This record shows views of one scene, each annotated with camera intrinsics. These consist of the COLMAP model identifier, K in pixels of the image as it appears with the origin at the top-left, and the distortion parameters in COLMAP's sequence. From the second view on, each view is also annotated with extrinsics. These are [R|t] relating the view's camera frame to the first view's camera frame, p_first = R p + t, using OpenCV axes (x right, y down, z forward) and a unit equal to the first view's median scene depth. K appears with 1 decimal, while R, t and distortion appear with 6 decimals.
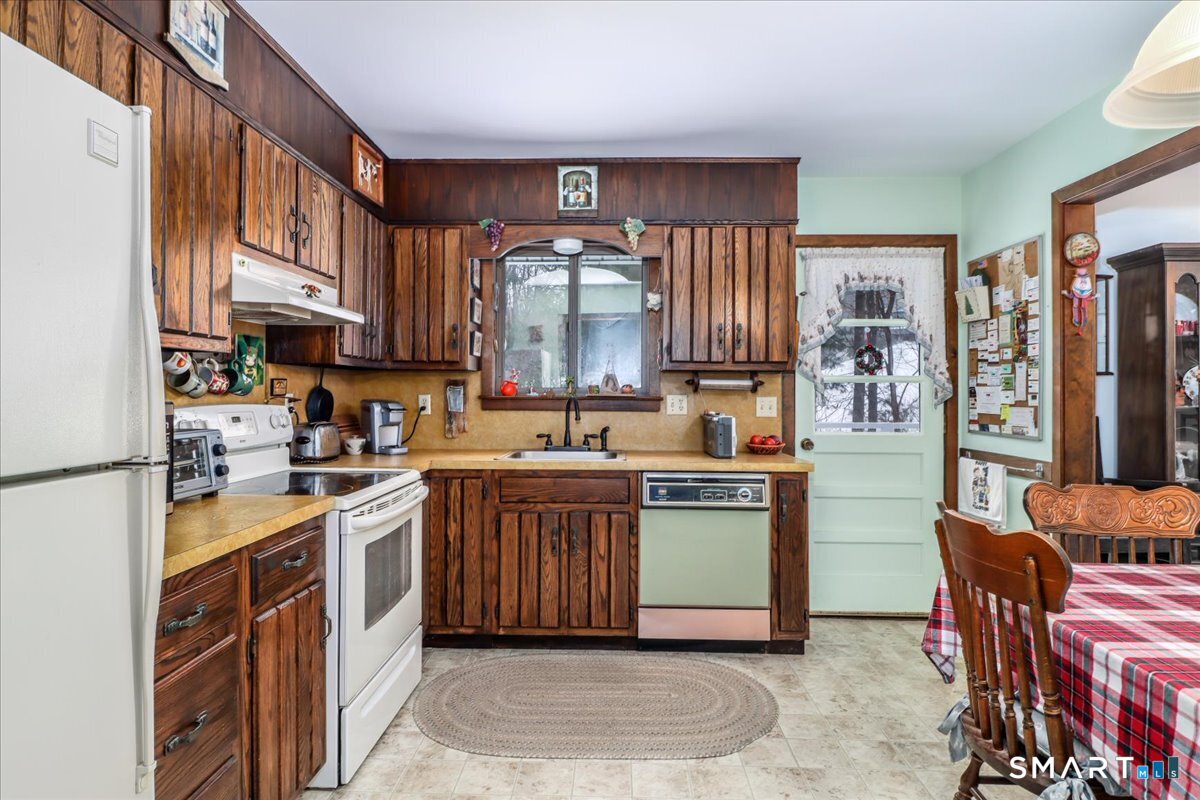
lens RADIAL K [[657.0, 0, 598.7], [0, 657.0, 391.0], [0, 0, 1]] dist [0.003640, -0.006200]
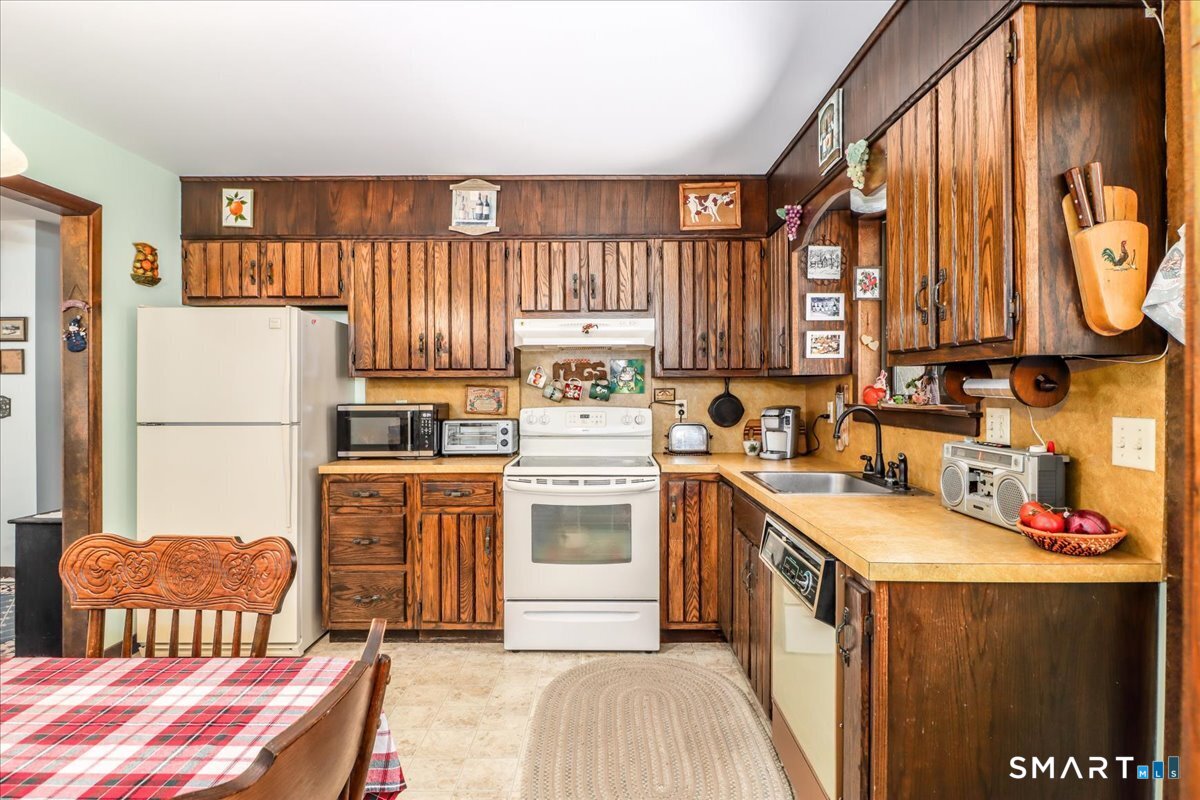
lens RADIAL K [[634.1, 0, 598.8], [0, 634.1, 394.2], [0, 0, 1]] dist [0.000947, -0.009045]
pose [[0.027254, 0.001708, -0.999627, 0.736909], [0.003485, 0.999992, 0.001803, -0.009116], [0.999622, -0.003532, 0.027248, 0.767904]]
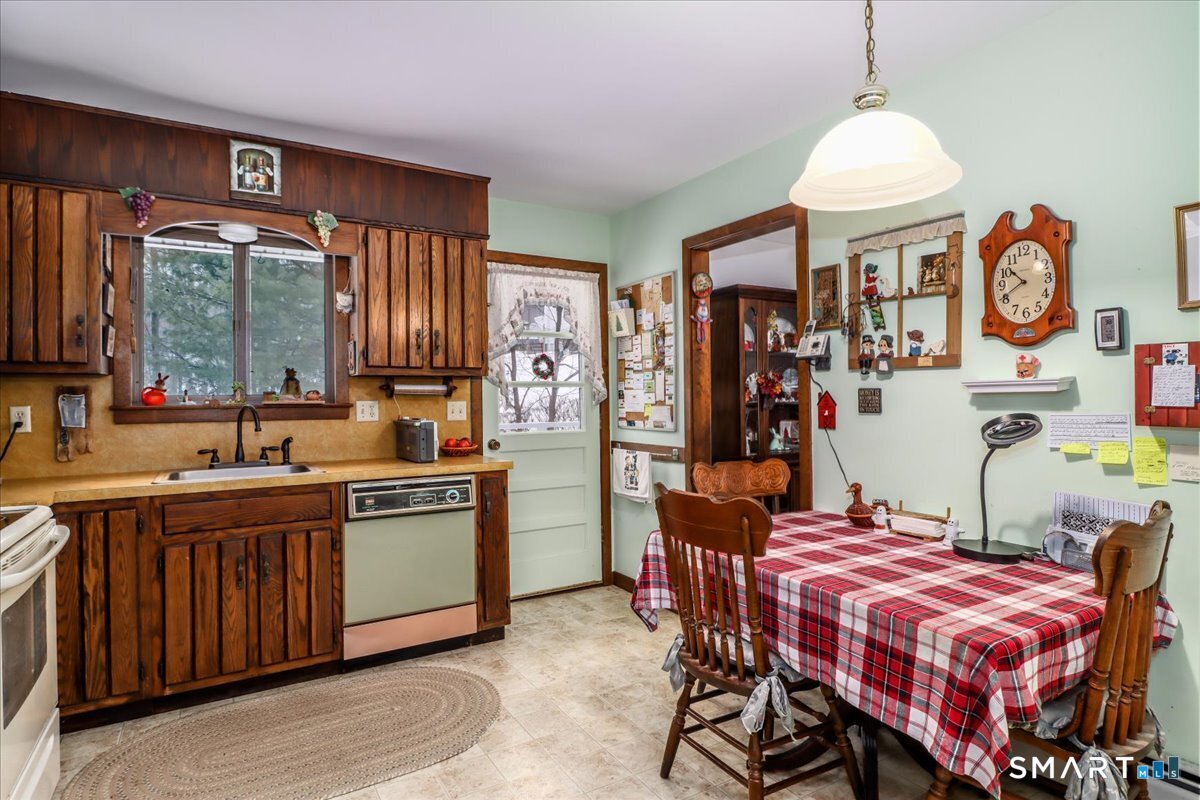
lens RADIAL K [[634.1, 0, 597.7], [0, 634.1, 395.3], [0, 0, 1]] dist [0.000947, -0.009045]
pose [[0.840096, -0.012233, 0.542299, -0.119267], [0.013646, 0.999906, 0.001417, 0.000976], [-0.542265, 0.006210, 0.840184, 0.038667]]
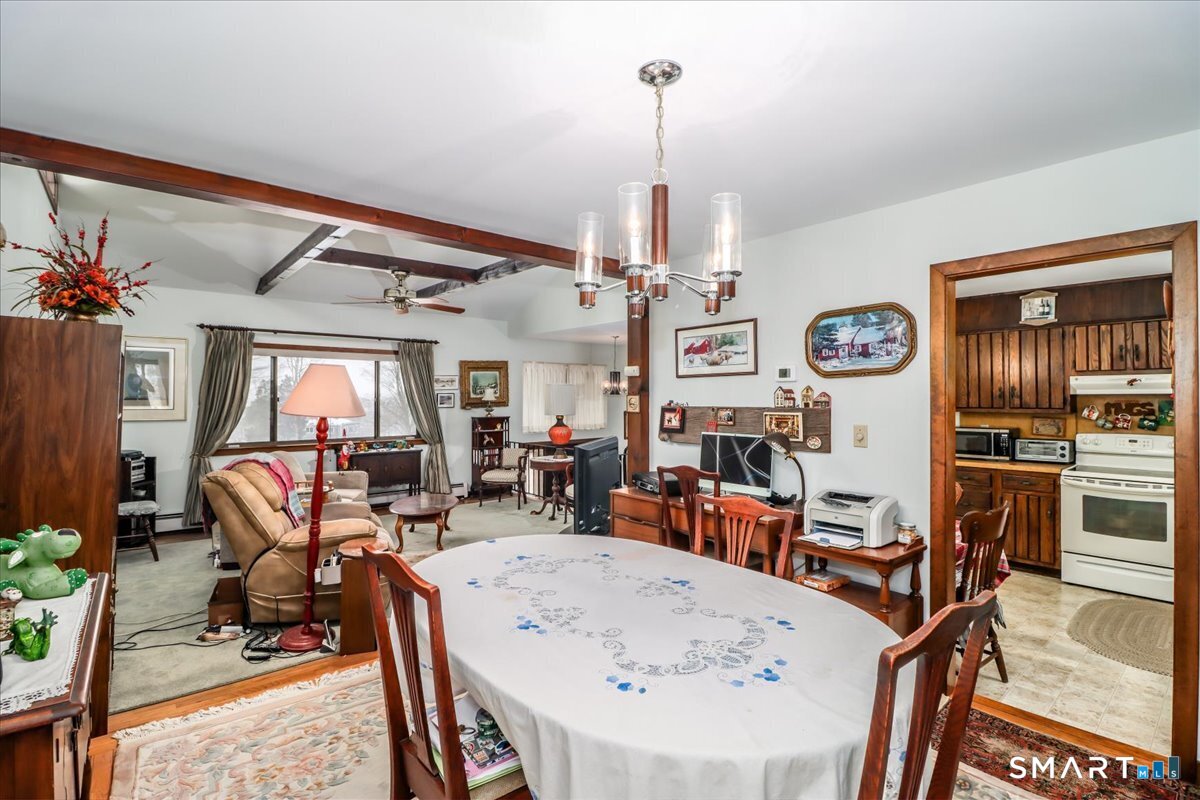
lens RADIAL K [[555.0, 0, 601.6], [0, 555.0, 391.0], [0, 0, 1]] dist [-0.004314, -0.010835]
pose [[-0.740519, -0.012169, -0.671925, 1.566251], [-0.001626, 0.999866, -0.016316, -0.071954], [0.672034, -0.010990, -0.740439, 0.900729]]
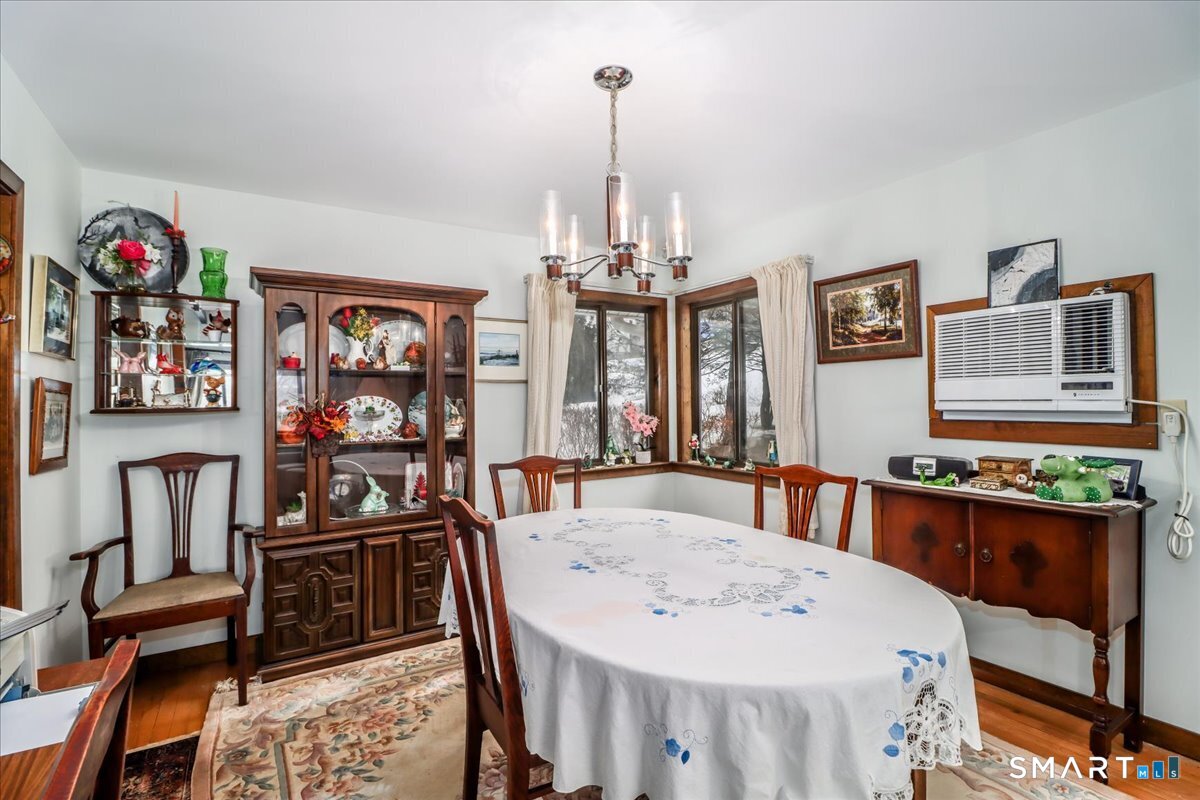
lens RADIAL K [[555.0, 0, 600.6], [0, 555.0, 393.8], [0, 0, 1]] dist [-0.004314, -0.010835]
pose [[0.829570, -0.007768, 0.558349, 0.855766], [0.011395, 0.999931, -0.003019, -0.042577], [-0.558287, 0.008867, 0.829601, 0.099323]]
